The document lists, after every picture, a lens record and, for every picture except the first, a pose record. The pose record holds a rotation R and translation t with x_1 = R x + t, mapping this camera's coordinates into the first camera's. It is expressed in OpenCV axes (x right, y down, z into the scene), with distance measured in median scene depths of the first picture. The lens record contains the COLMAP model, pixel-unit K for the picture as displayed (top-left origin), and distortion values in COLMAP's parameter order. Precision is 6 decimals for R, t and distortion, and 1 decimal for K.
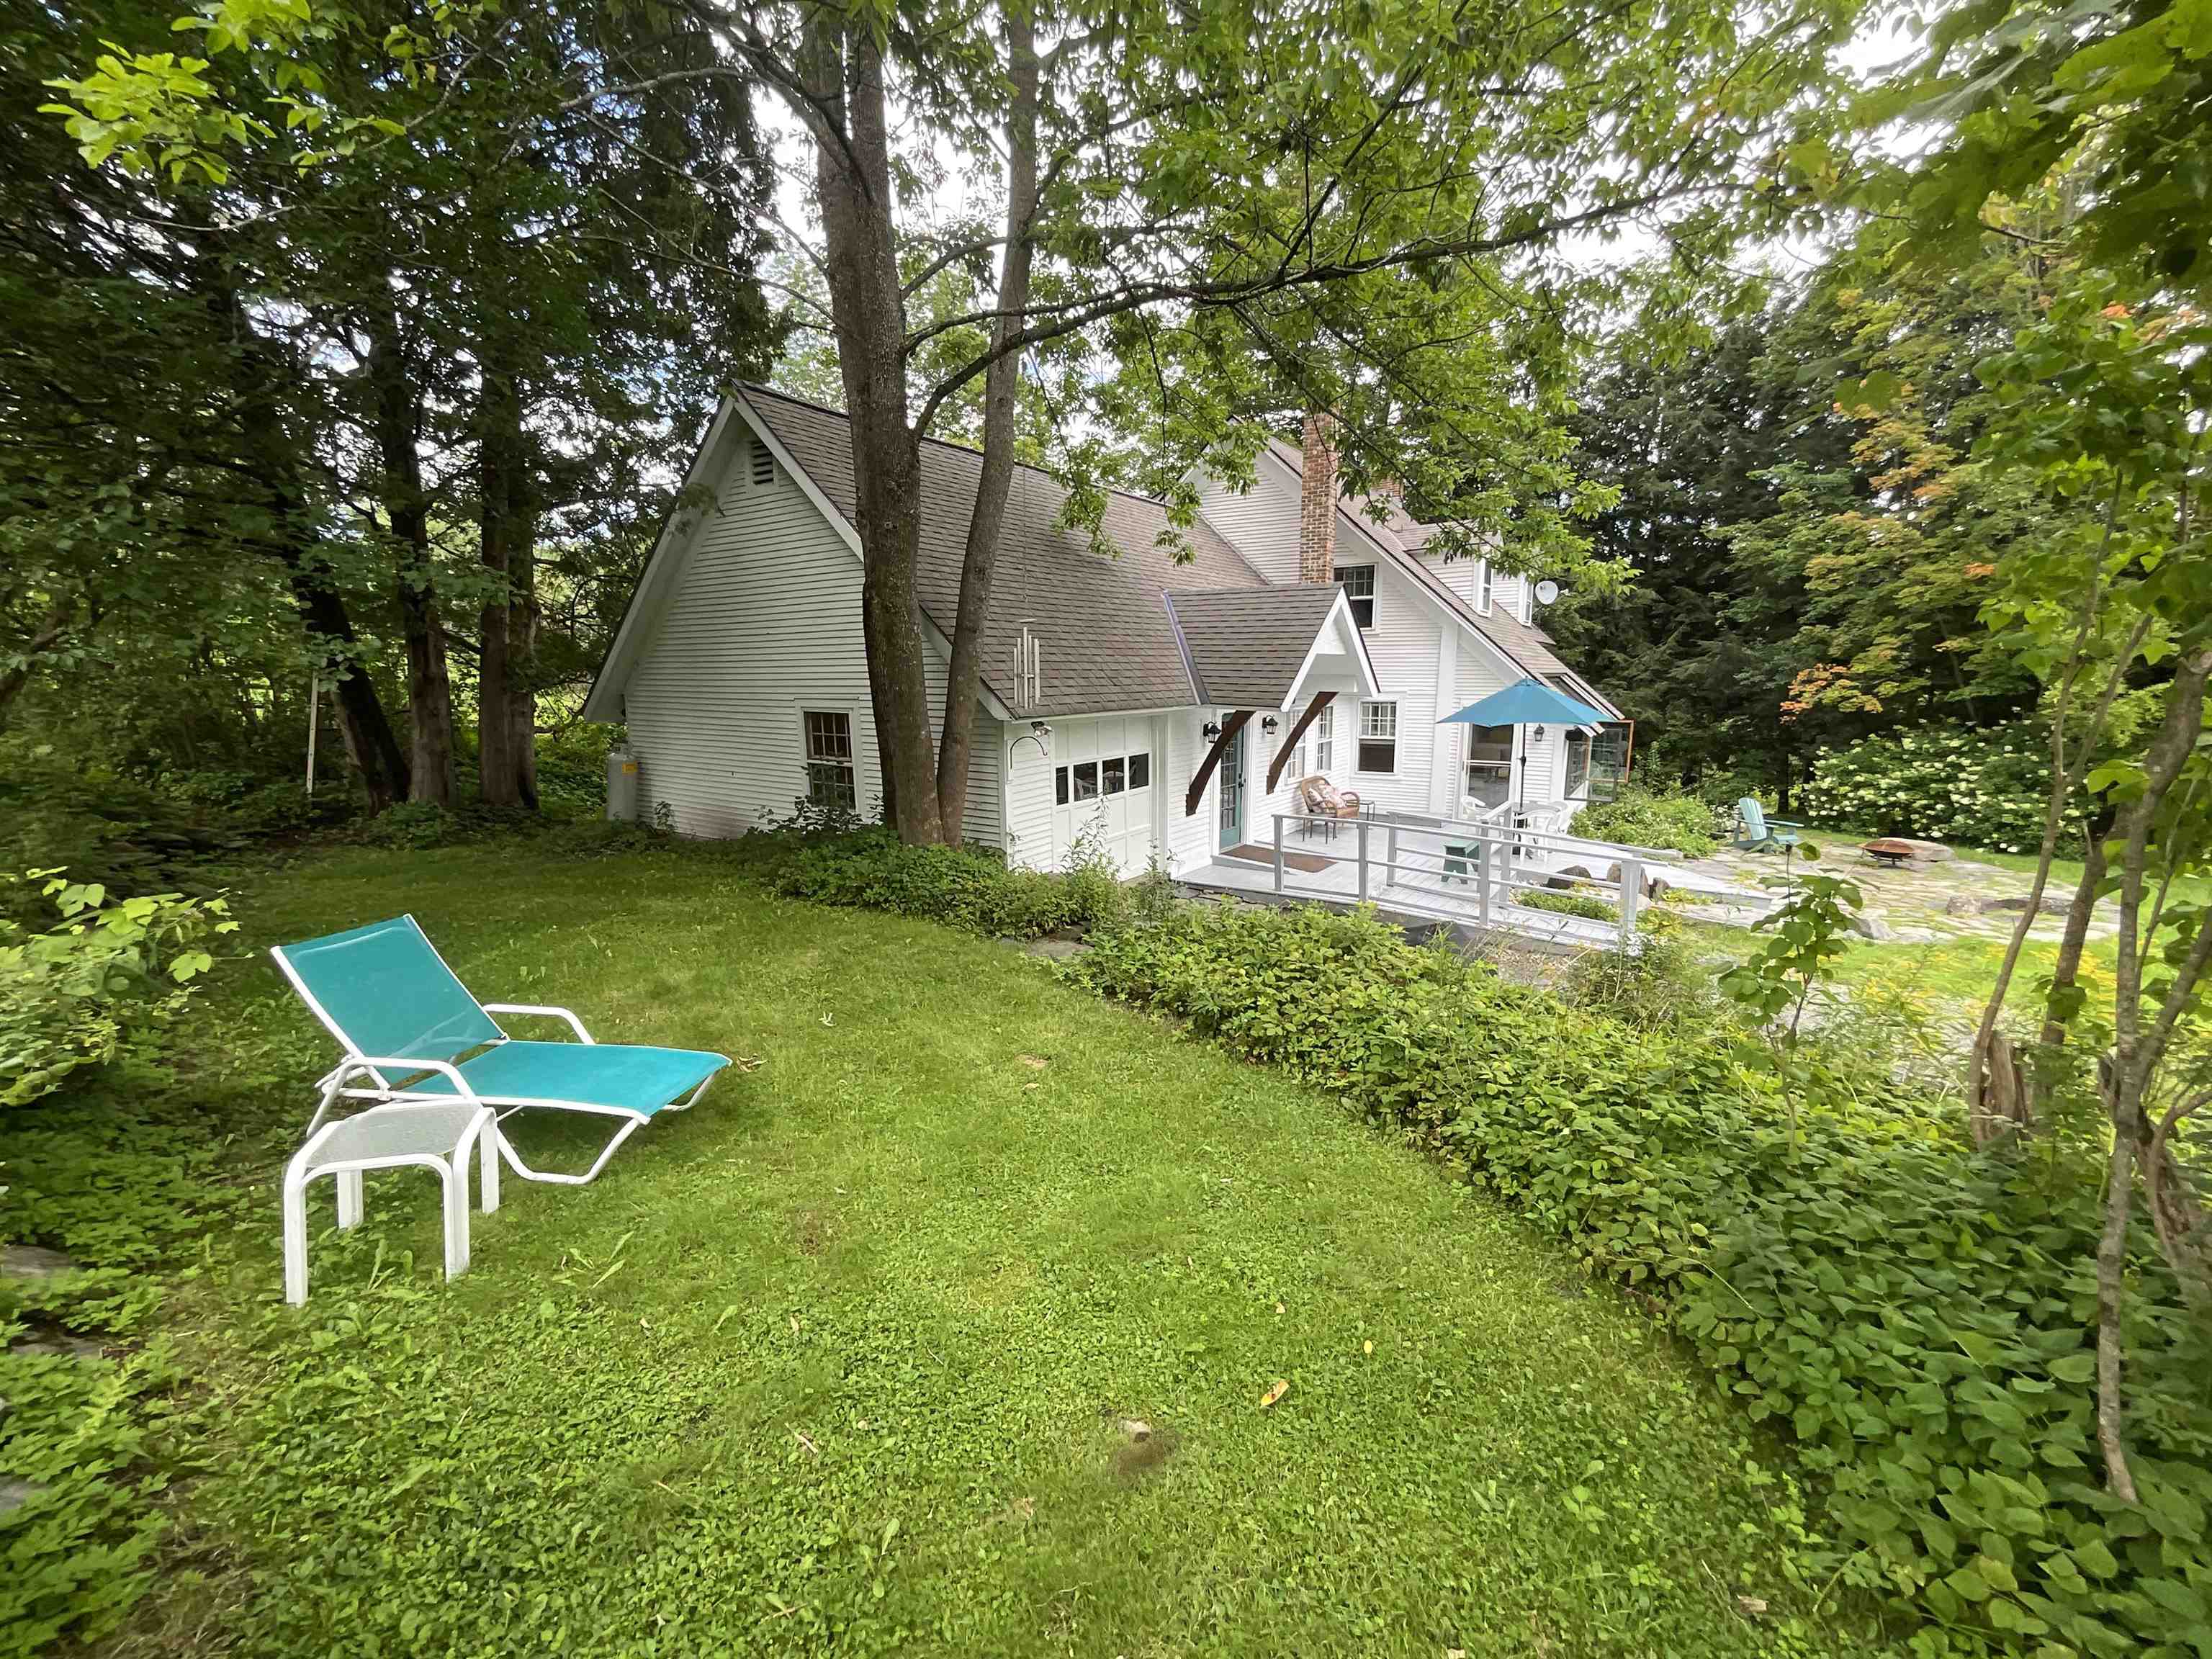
lens RADIAL K [[891.3, 0, 1105.0], [0, 891.3, 828.1], [0, 0, 1]] dist [-0.000578, -0.000532]
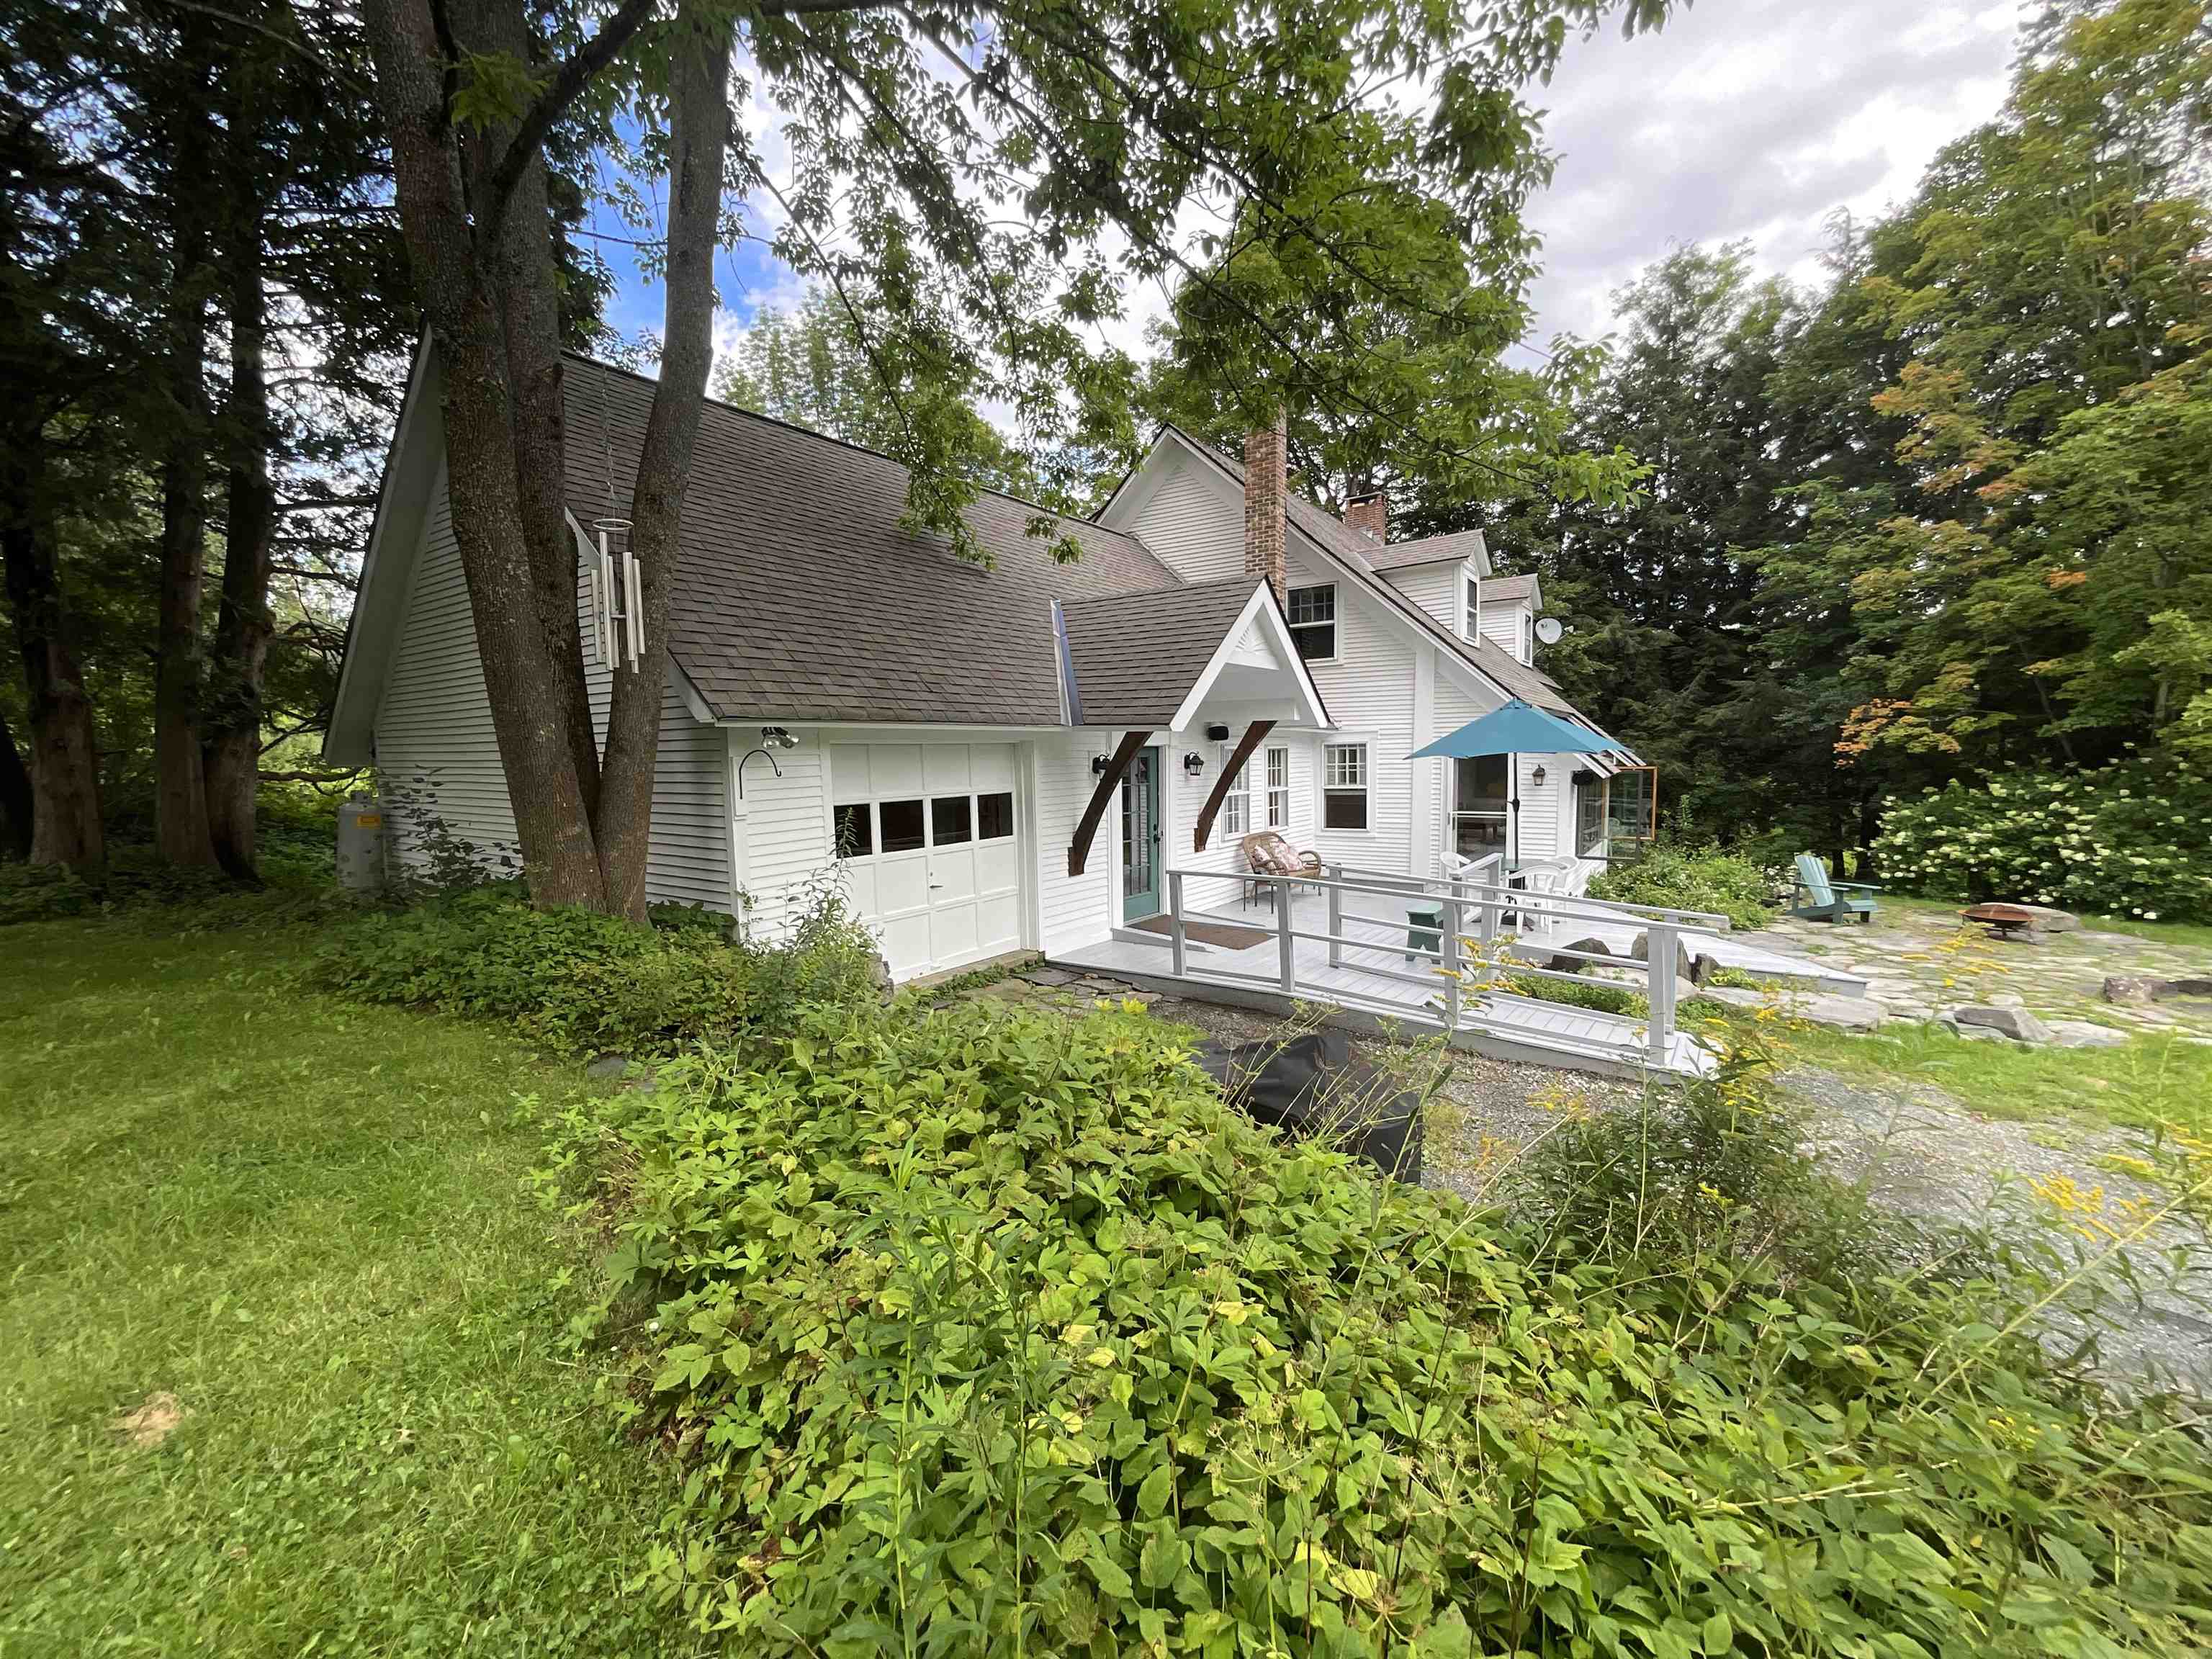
lens RADIAL K [[889.5, 0, 1104.9], [0, 889.5, 830.5], [0, 0, 1]] dist [-0.001733, -0.000706]
pose [[0.999621, -0.009432, -0.025846, 0.103638], [0.007076, 0.995939, -0.089757, 0.011596], [0.026588, 0.089540, 0.995628, 0.173715]]
